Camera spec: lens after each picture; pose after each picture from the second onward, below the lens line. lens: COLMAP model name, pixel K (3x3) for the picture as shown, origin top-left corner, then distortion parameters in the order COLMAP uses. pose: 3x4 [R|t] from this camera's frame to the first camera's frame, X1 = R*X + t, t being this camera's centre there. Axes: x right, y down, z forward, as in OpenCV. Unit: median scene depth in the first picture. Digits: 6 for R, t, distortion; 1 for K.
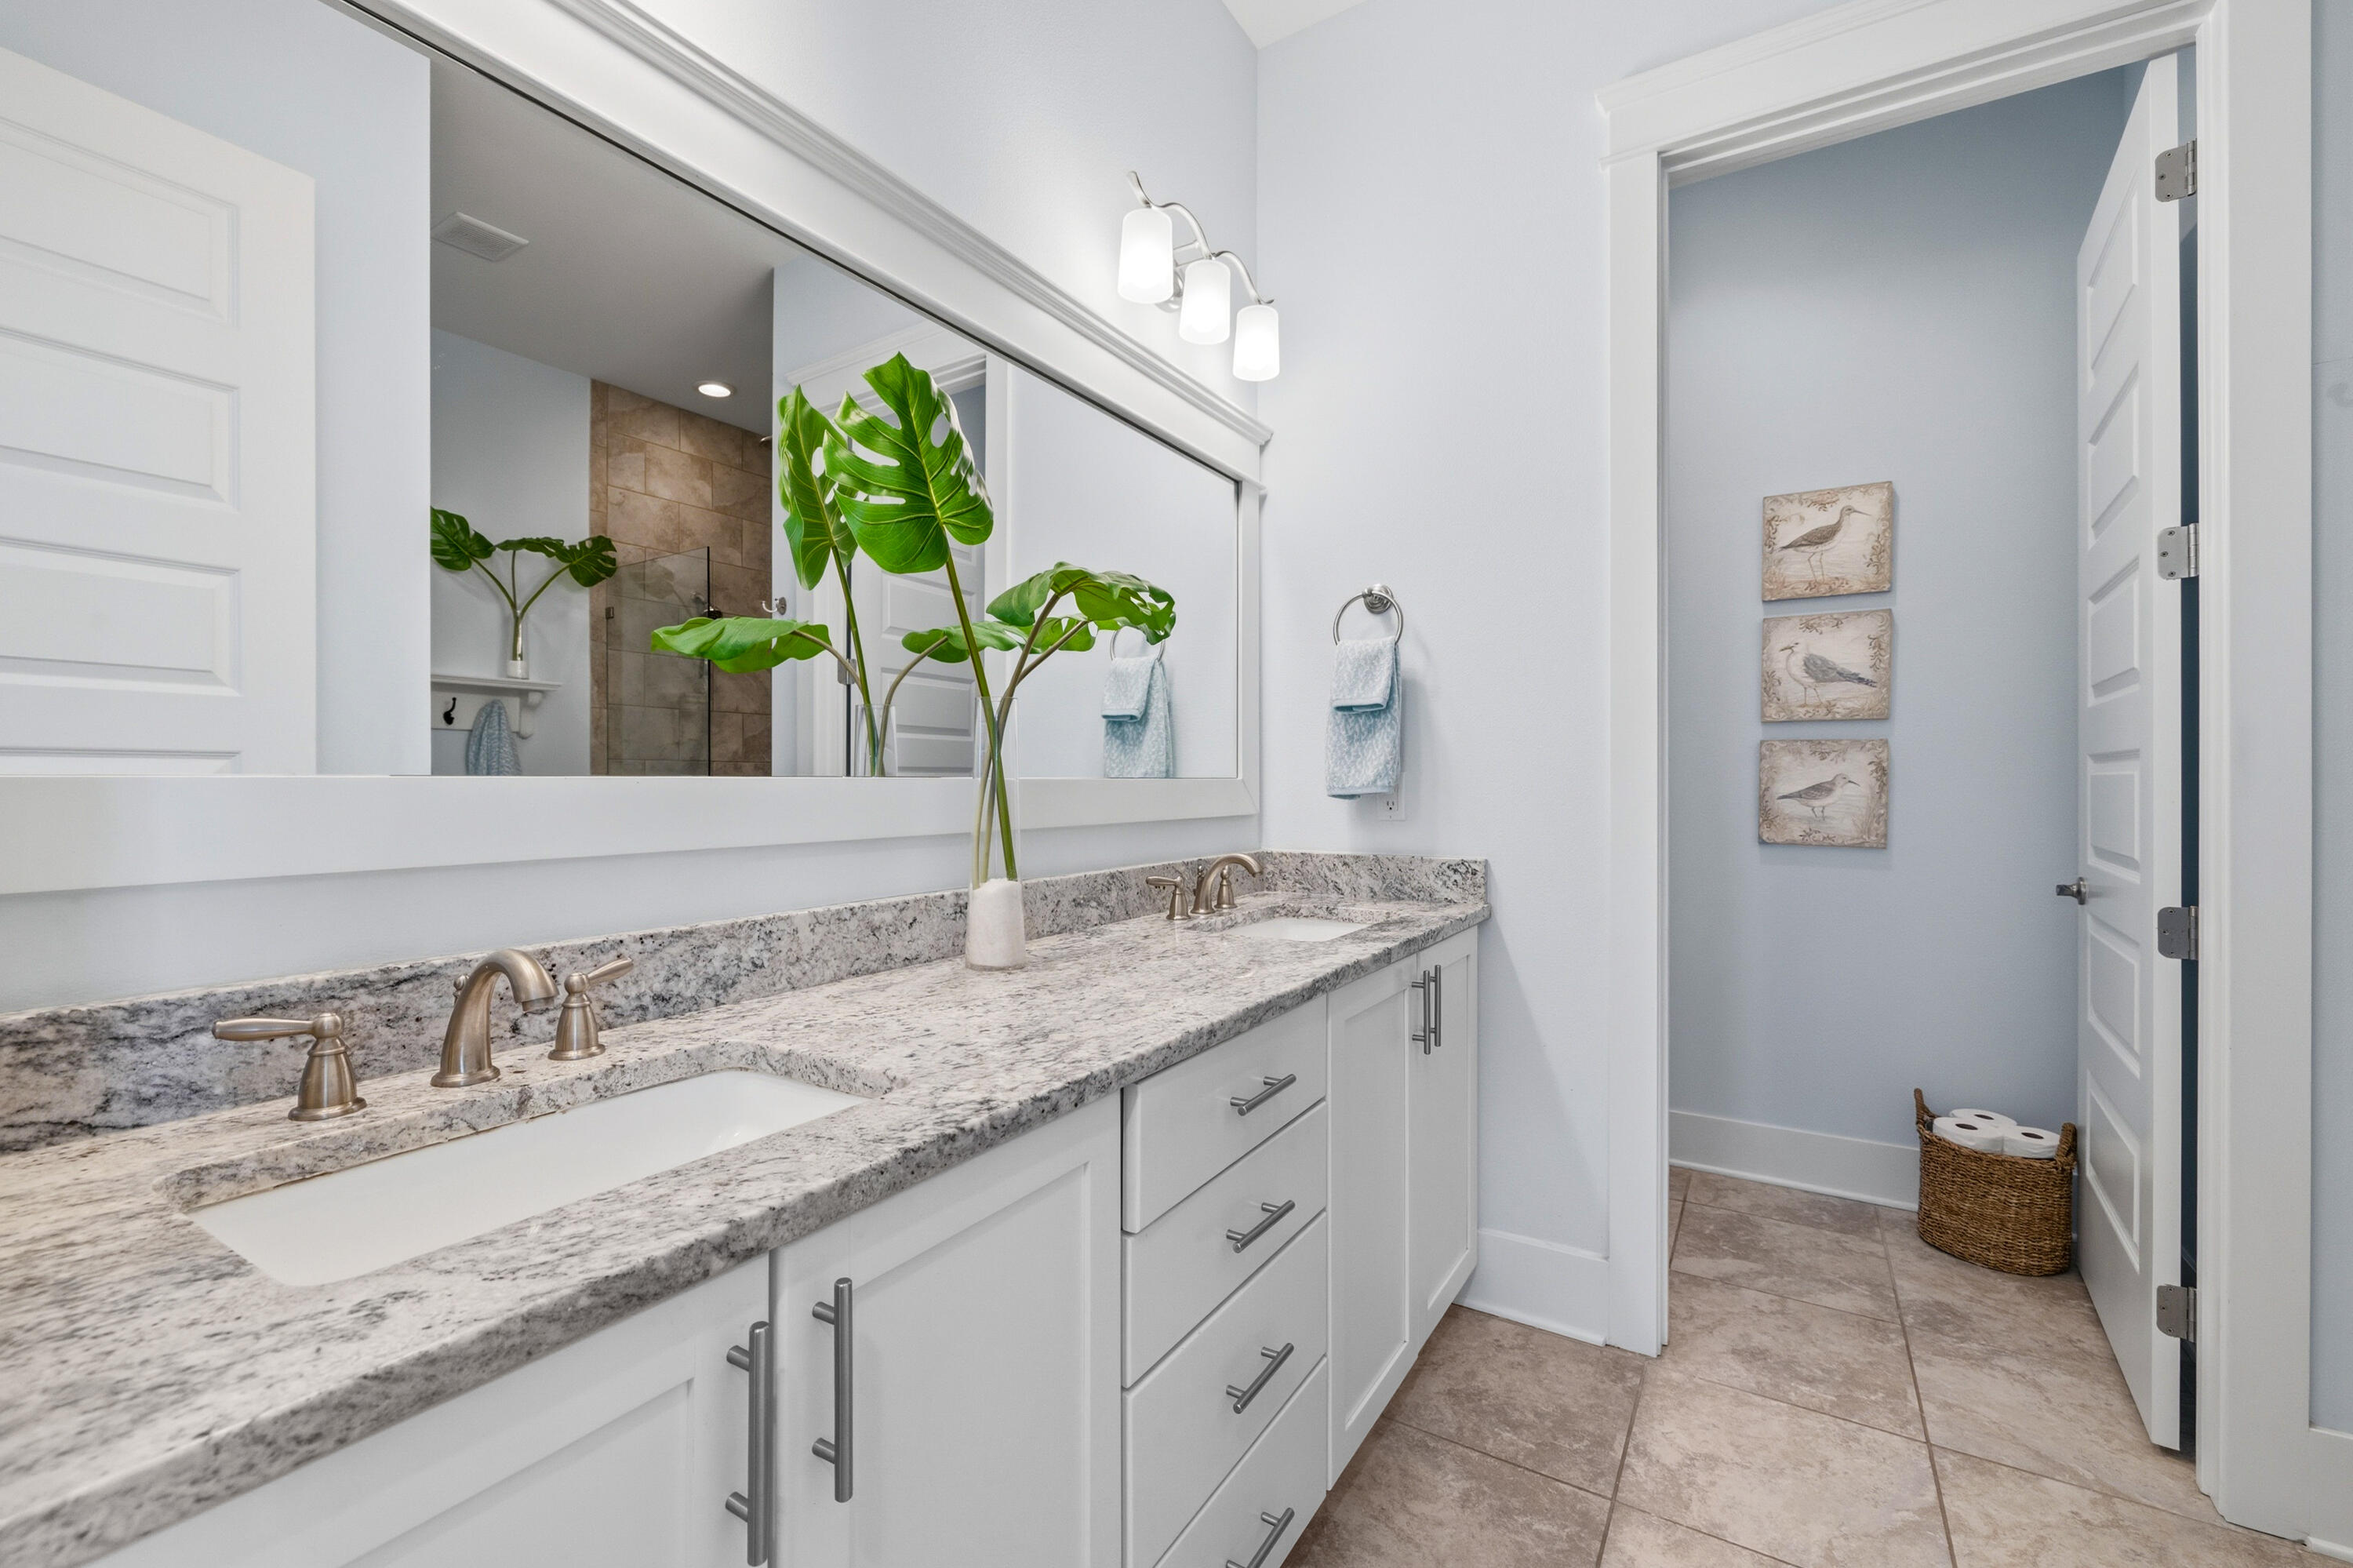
lens RADIAL K [[992.0, 0, 1152.9], [0, 992.0, 782.0], [0, 0, 1]] dist [-0.000755, 0.000120]
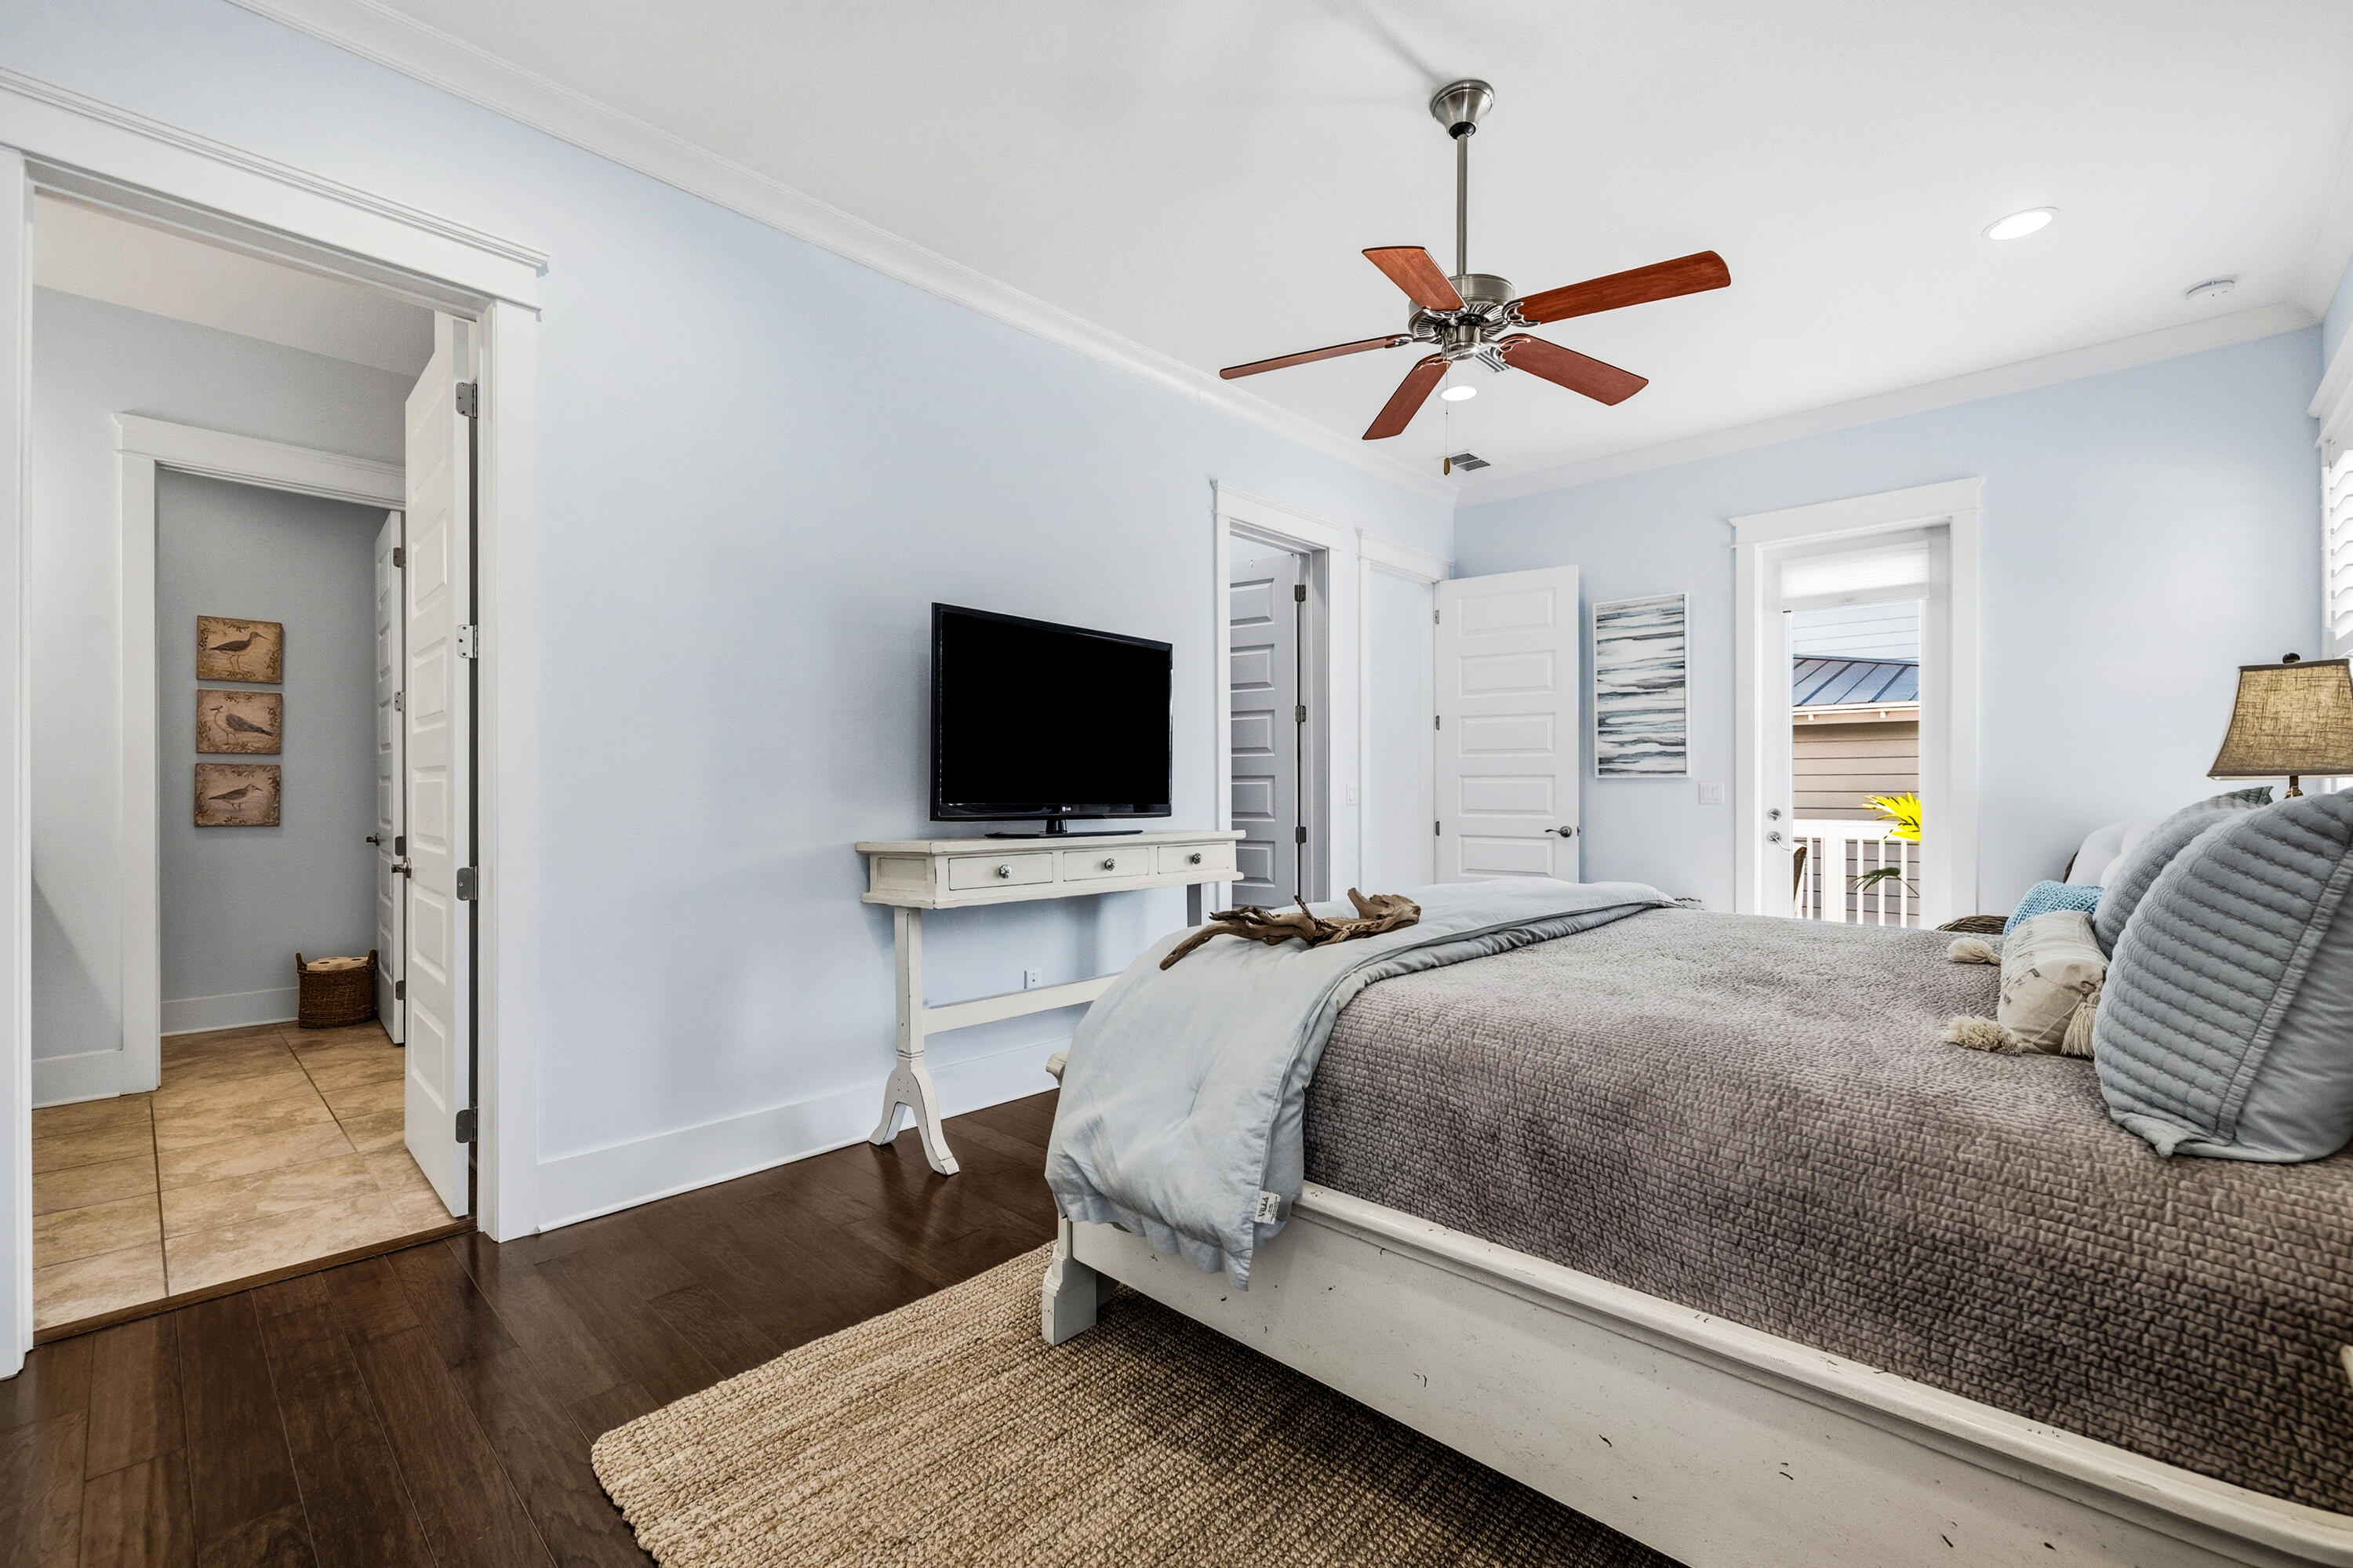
lens RADIAL K [[992.0, 0, 1152.9], [0, 992.0, 782.0], [0, 0, 1]] dist [-0.000755, 0.000120]
pose [[0.198441, 0.002299, 0.980110, -0.696252], [0.006419, 0.999973, -0.003646, 0.004474], [-0.980092, 0.007015, 0.198421, -0.896032]]
